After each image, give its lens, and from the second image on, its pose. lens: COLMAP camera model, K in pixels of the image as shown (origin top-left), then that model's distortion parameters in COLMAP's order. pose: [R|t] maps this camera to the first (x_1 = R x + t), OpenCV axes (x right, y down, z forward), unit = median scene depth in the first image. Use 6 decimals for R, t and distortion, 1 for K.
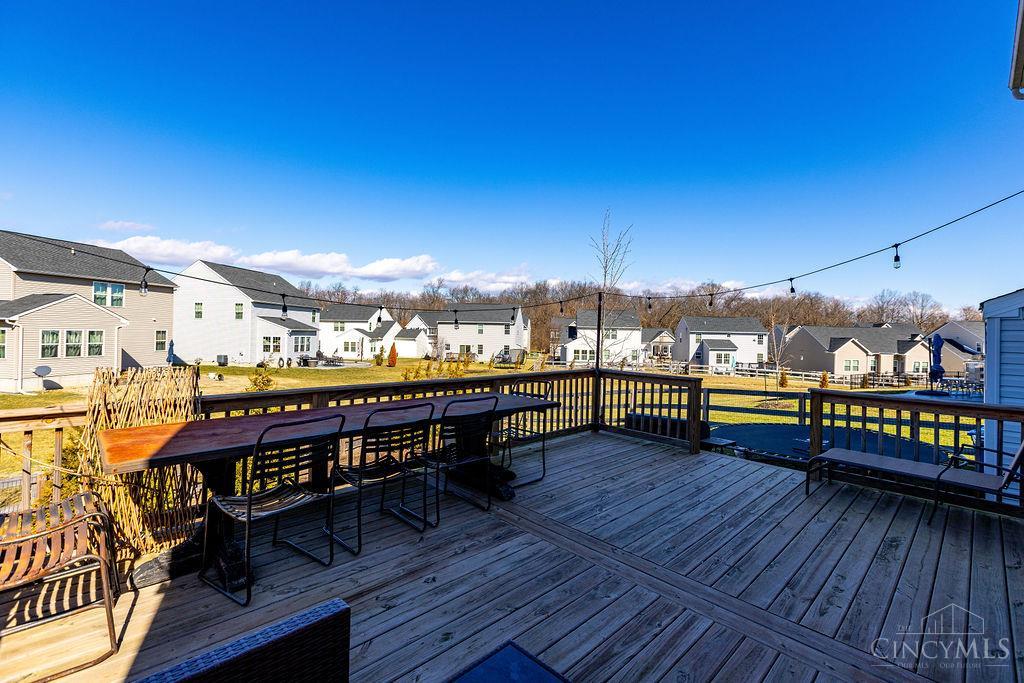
lens RADIAL K [[465.6, 0, 512.0], [0, 465.6, 341.5], [0, 0, 1]] dist [-0.002024, -0.000246]
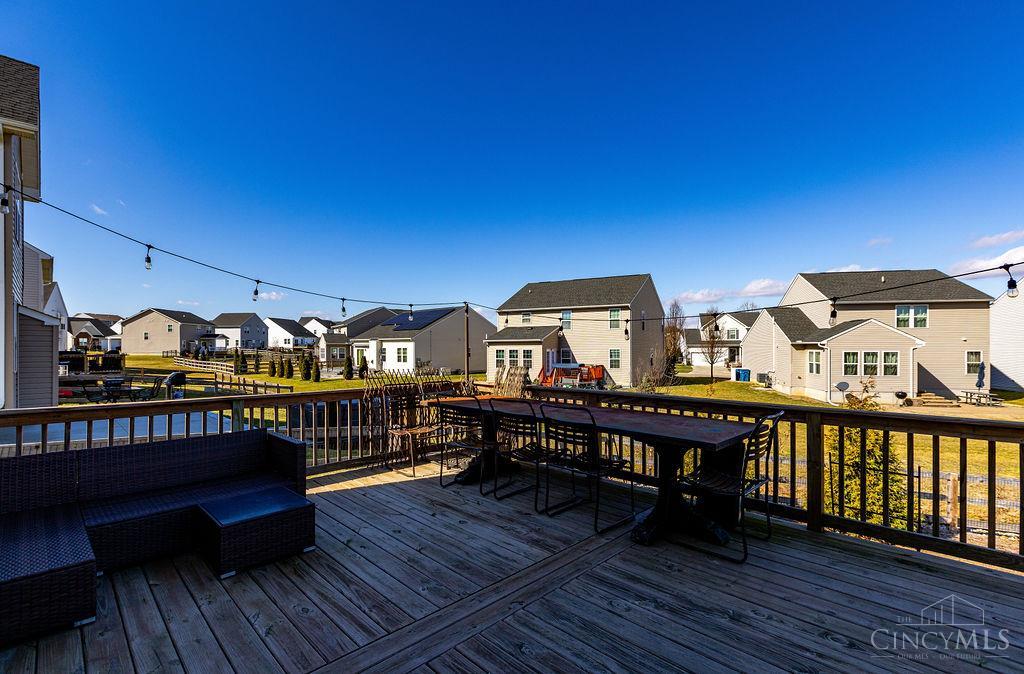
lens RADIAL K [[458.7, 0, 512.7], [0, 458.7, 349.7], [0, 0, 1]] dist [-0.000252, -0.000050]
pose [[0.008068, -0.013991, -0.999870, 0.710488], [-0.018266, 0.999733, -0.014136, 0.011112], [0.999801, 0.018378, 0.007810, 0.673812]]
